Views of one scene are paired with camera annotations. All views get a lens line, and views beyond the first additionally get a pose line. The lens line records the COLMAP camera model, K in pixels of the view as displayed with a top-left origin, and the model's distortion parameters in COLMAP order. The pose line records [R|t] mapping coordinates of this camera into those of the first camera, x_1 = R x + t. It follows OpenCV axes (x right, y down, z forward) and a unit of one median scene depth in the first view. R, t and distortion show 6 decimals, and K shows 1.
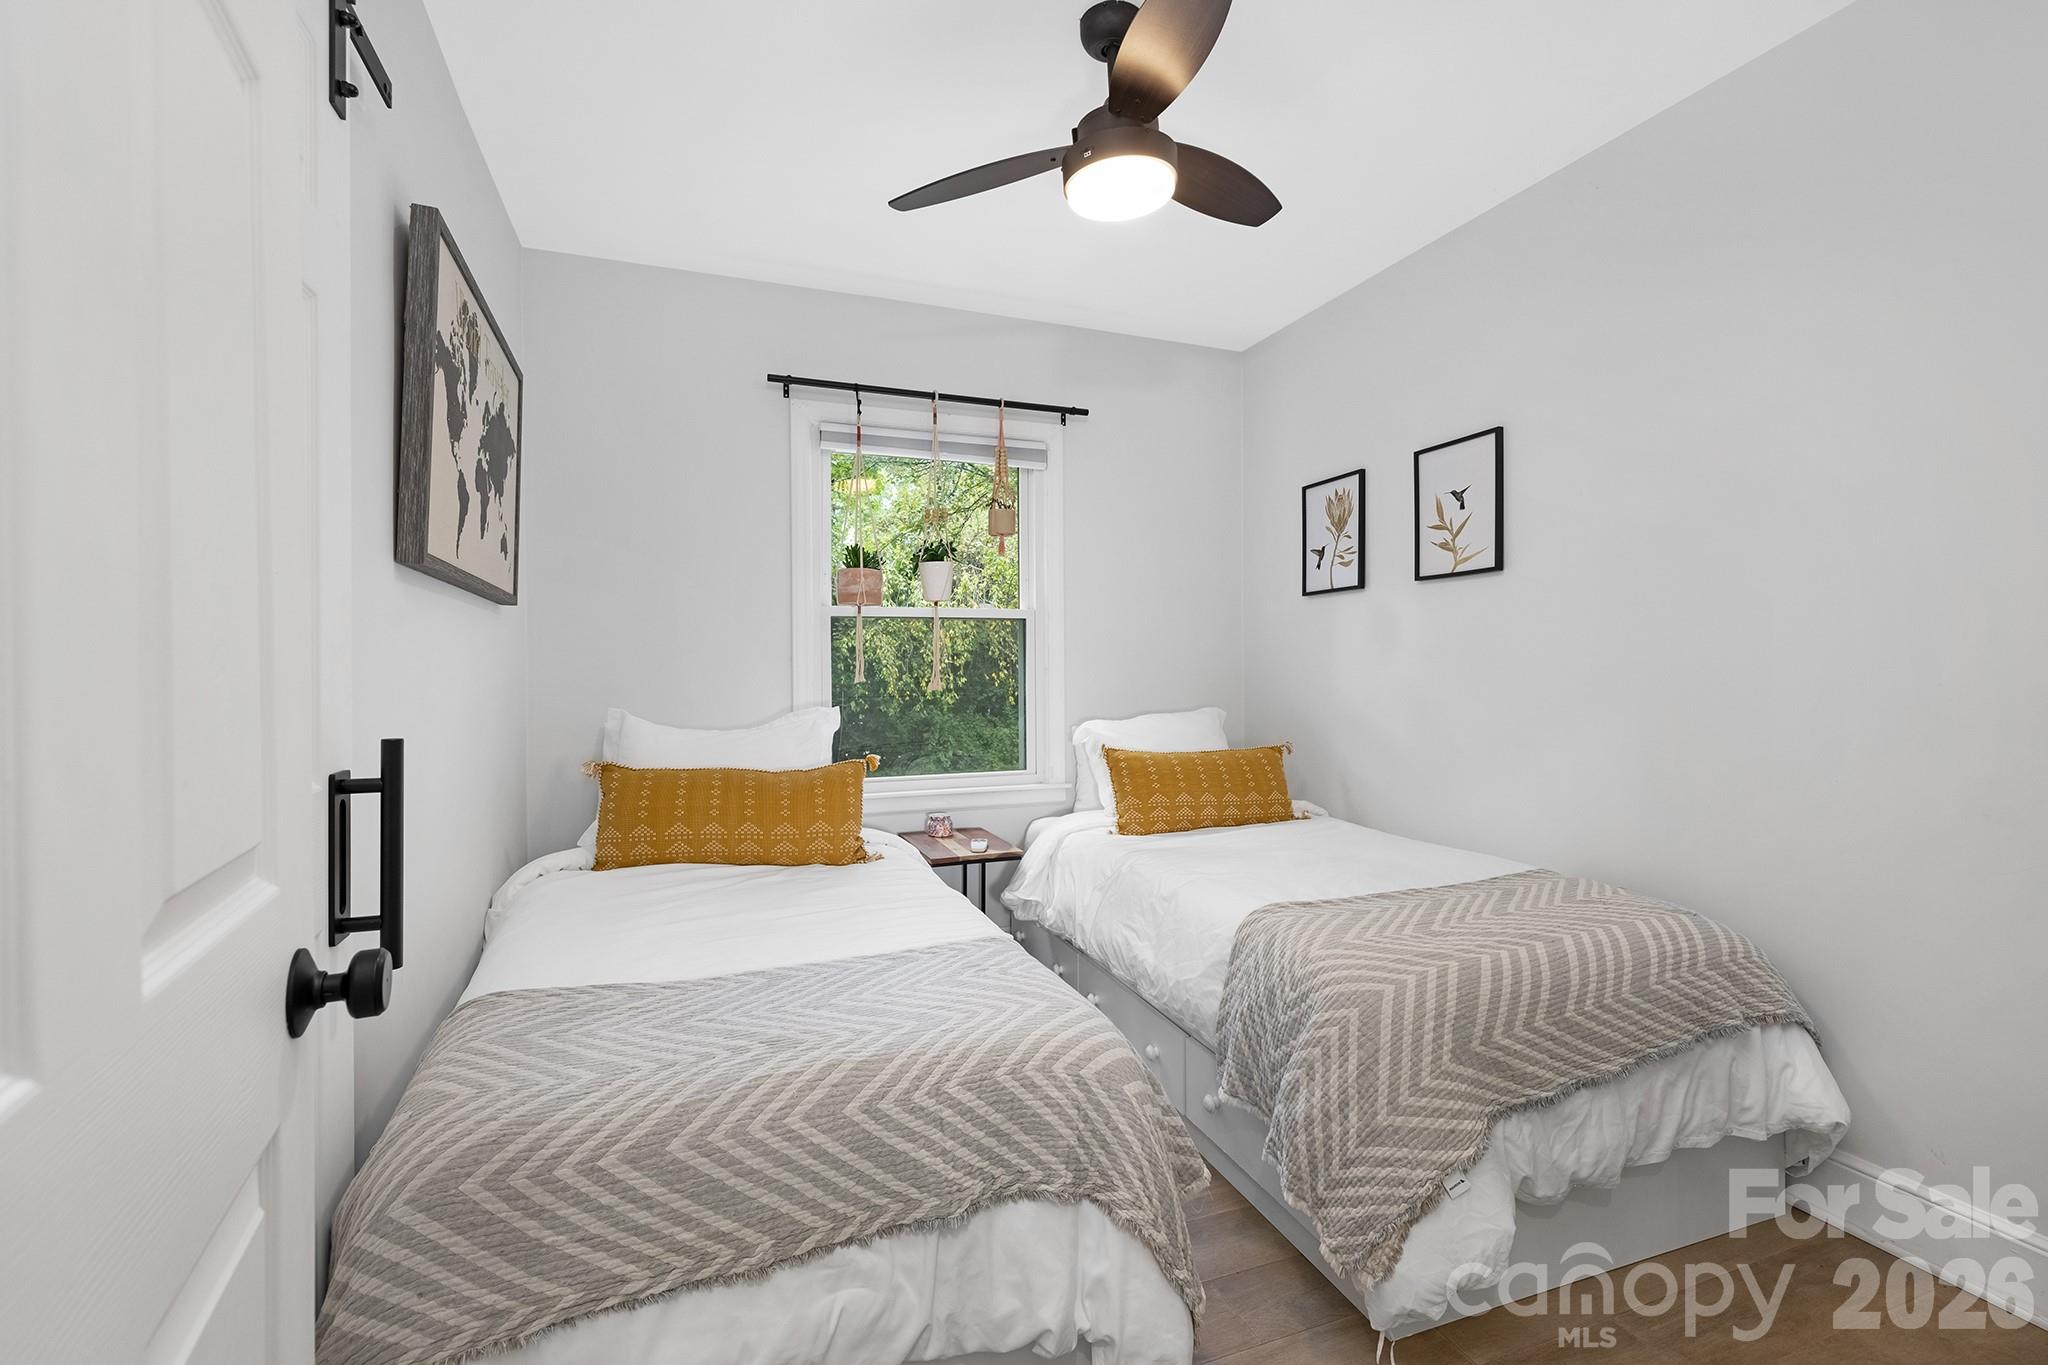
lens RADIAL K [[868.5, 0, 1025.2], [0, 868.5, 664.7], [0, 0, 1]] dist [0.000699, 0.000263]
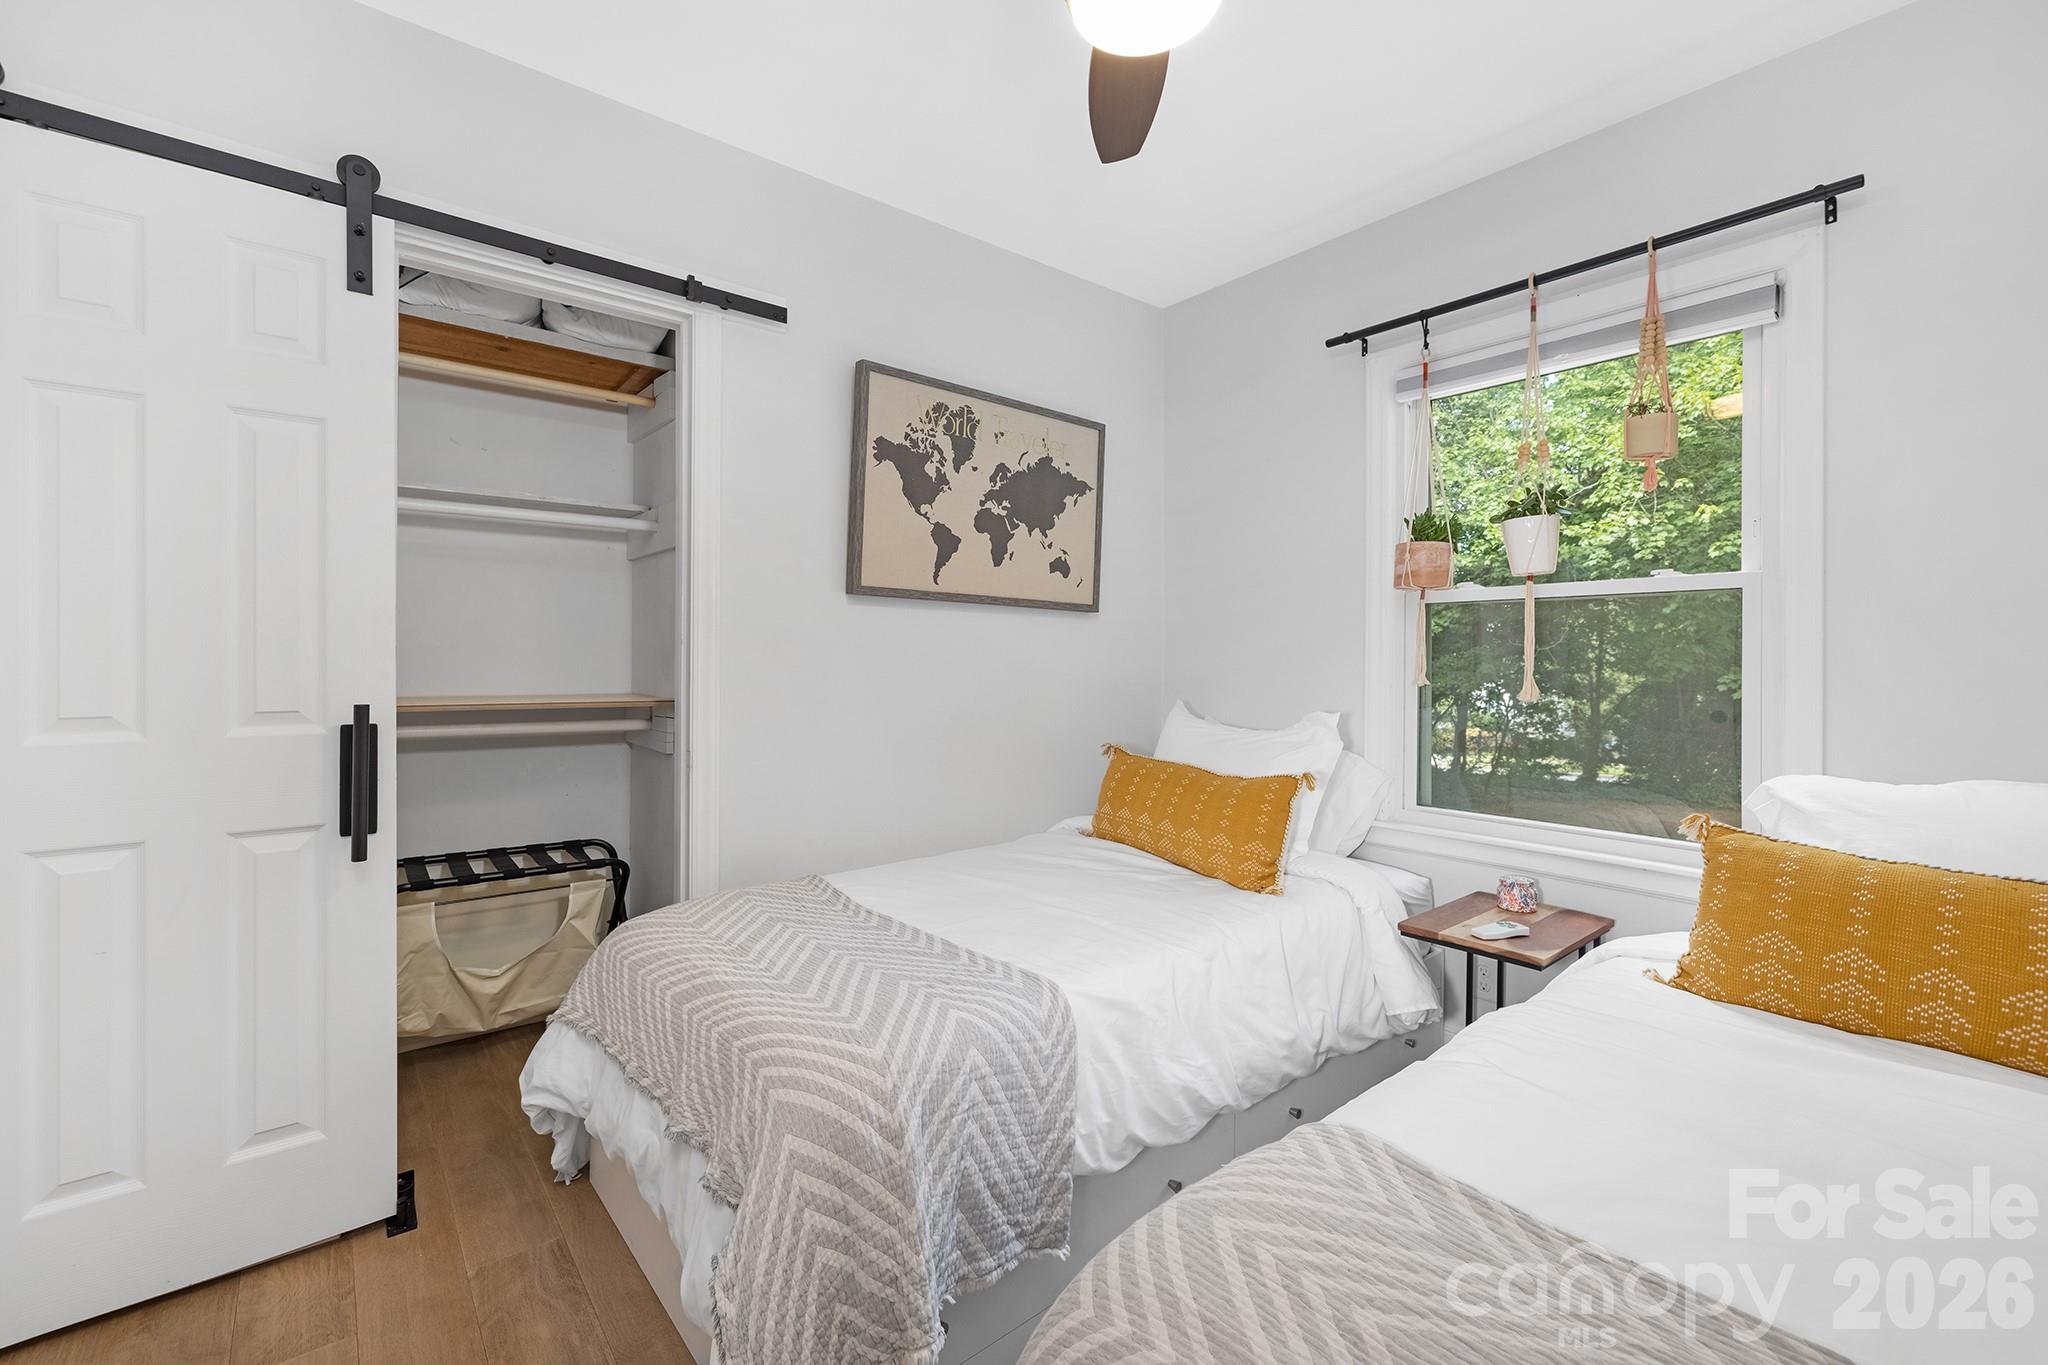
lens RADIAL K [[868.5, 0, 1025.2], [0, 868.5, 664.7], [0, 0, 1]] dist [0.000699, 0.000263]
pose [[0.322364, 0.006714, -0.946592, 0.472405], [-0.012407, 0.999919, 0.002867, 0.001410], [0.946534, 0.010820, 0.322421, 0.432800]]
